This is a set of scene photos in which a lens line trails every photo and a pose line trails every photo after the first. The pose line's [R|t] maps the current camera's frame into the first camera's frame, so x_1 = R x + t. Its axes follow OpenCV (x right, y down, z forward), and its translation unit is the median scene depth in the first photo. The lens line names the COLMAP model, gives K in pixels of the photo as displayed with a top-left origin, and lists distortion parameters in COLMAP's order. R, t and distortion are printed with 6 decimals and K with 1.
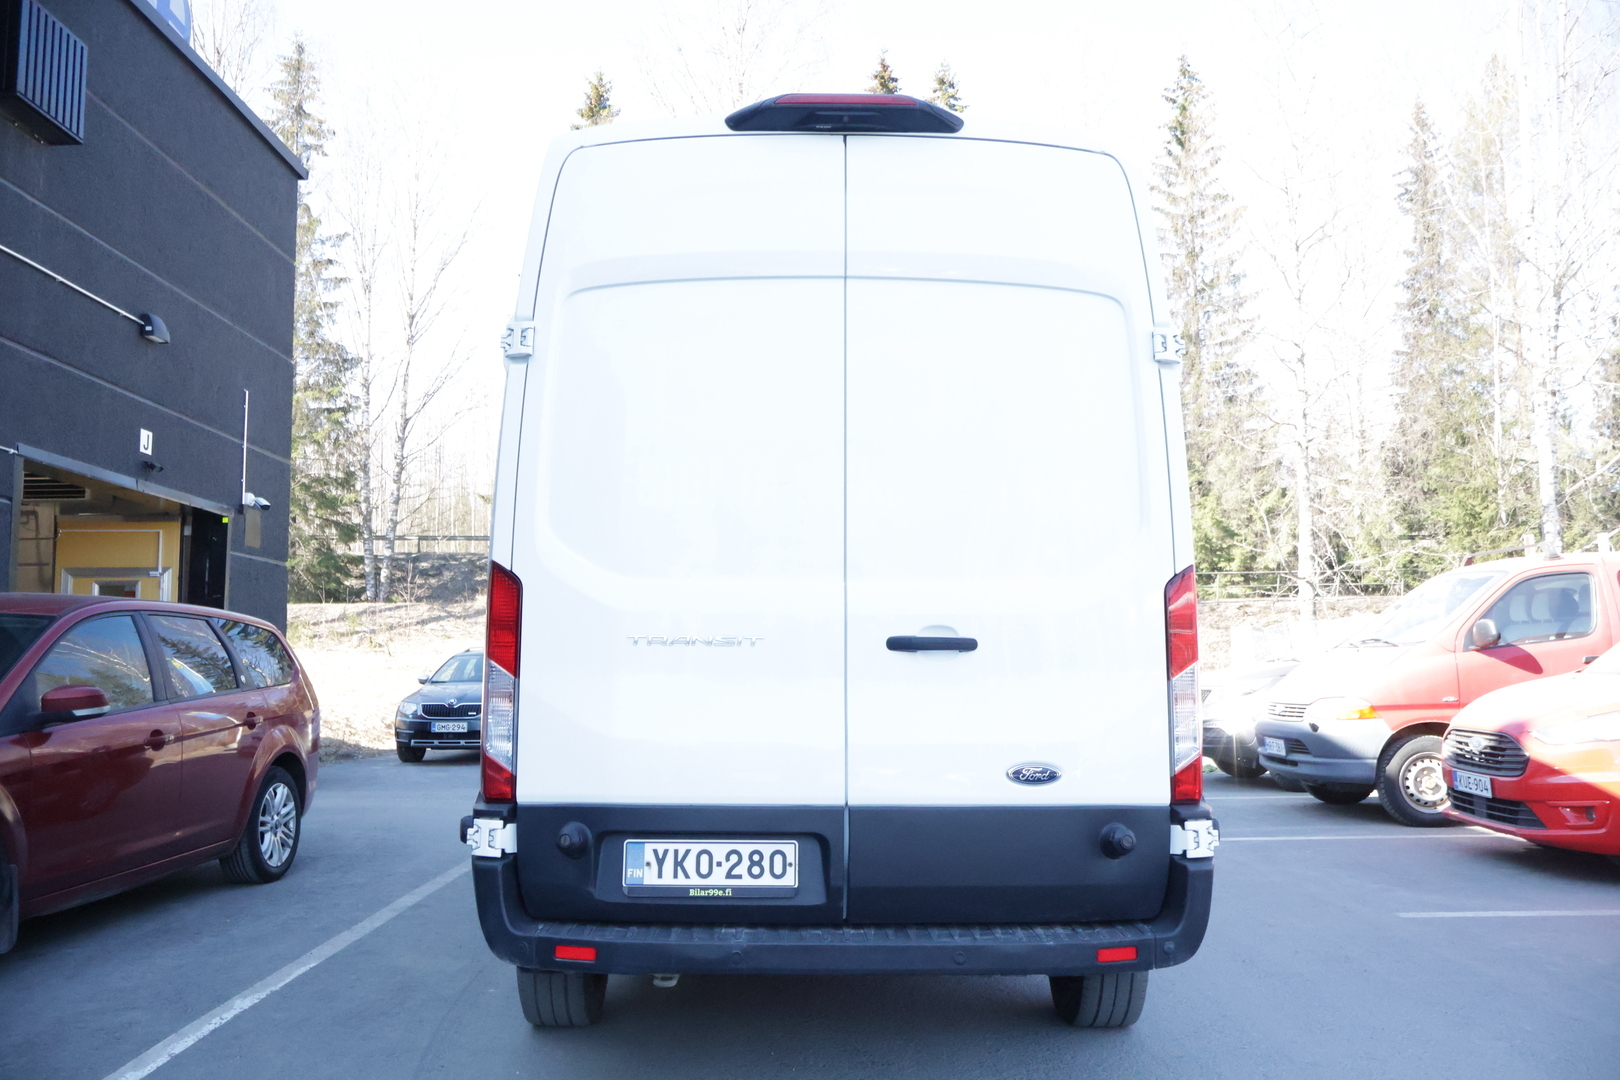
lens RADIAL K [[1348.5, 0, 810.0], [0, 1348.5, 540.0], [0, 0, 1]] dist [-0.007348, -0.001829]
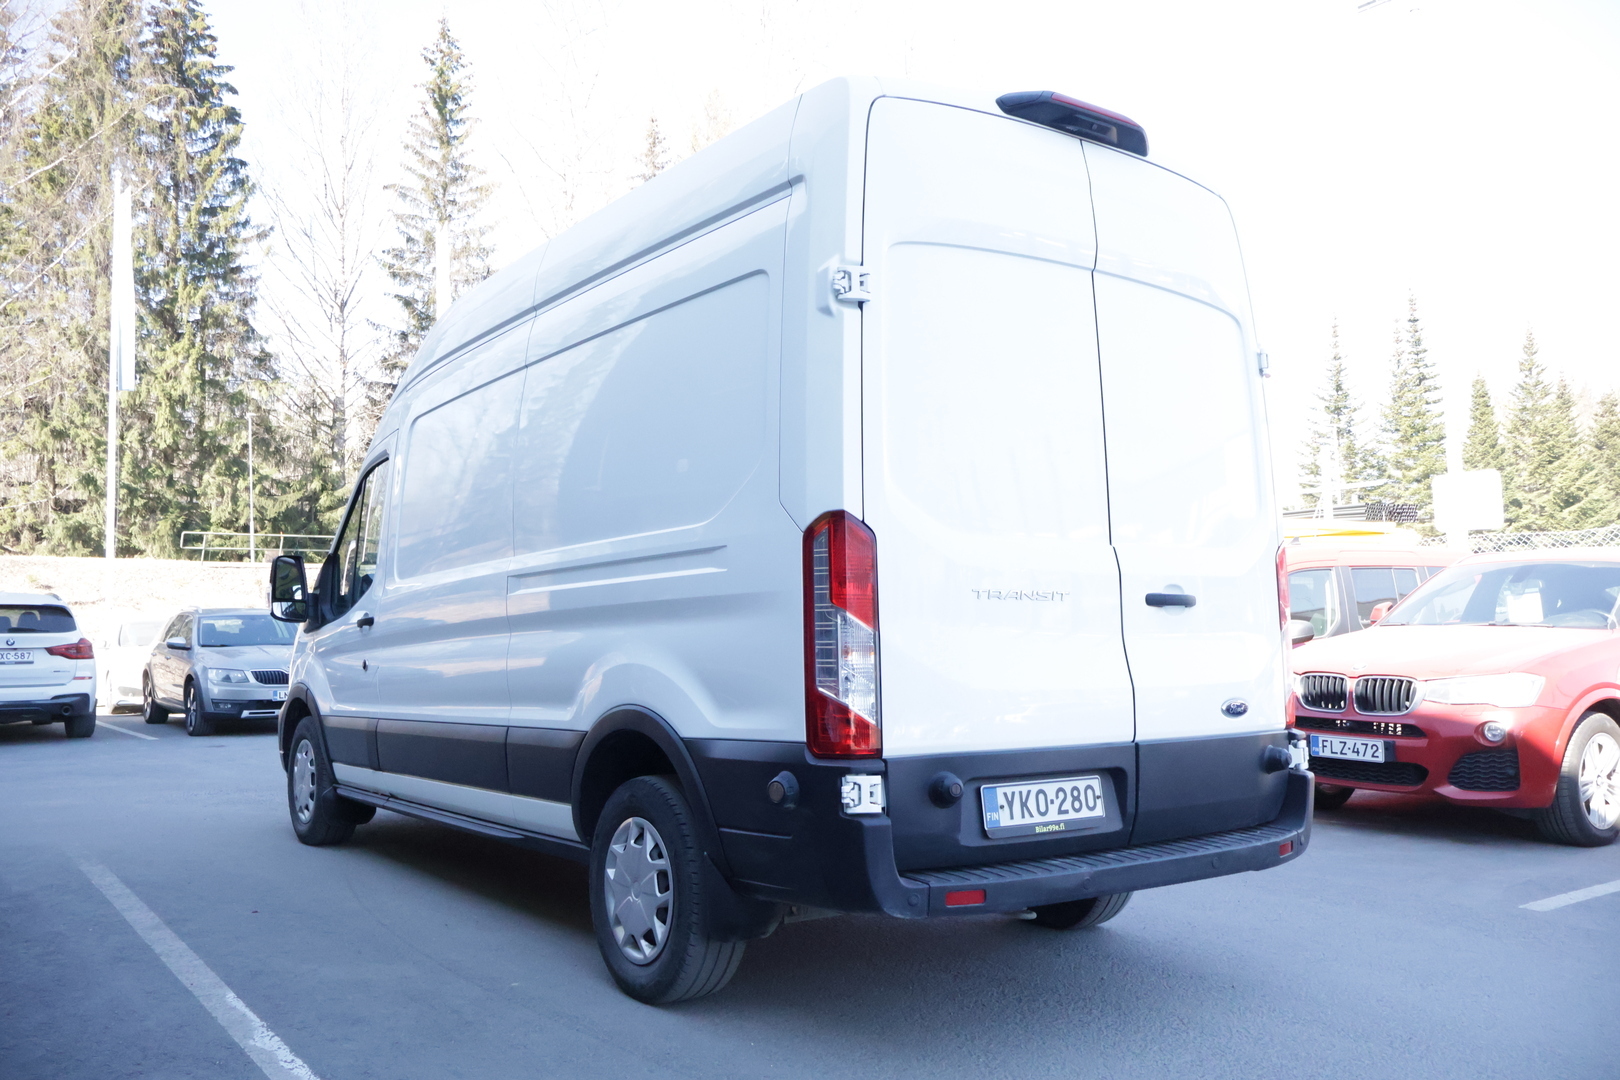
lens RADIAL K [[1348.5, 0, 810.0], [0, 1348.5, 540.0], [0, 0, 1]] dist [-0.007348, -0.001829]
pose [[0.817231, 0.035357, 0.575224, -0.852557], [-0.049699, 0.998722, 0.009221, 0.030435], [-0.574163, -0.036124, 0.817944, 0.234279]]
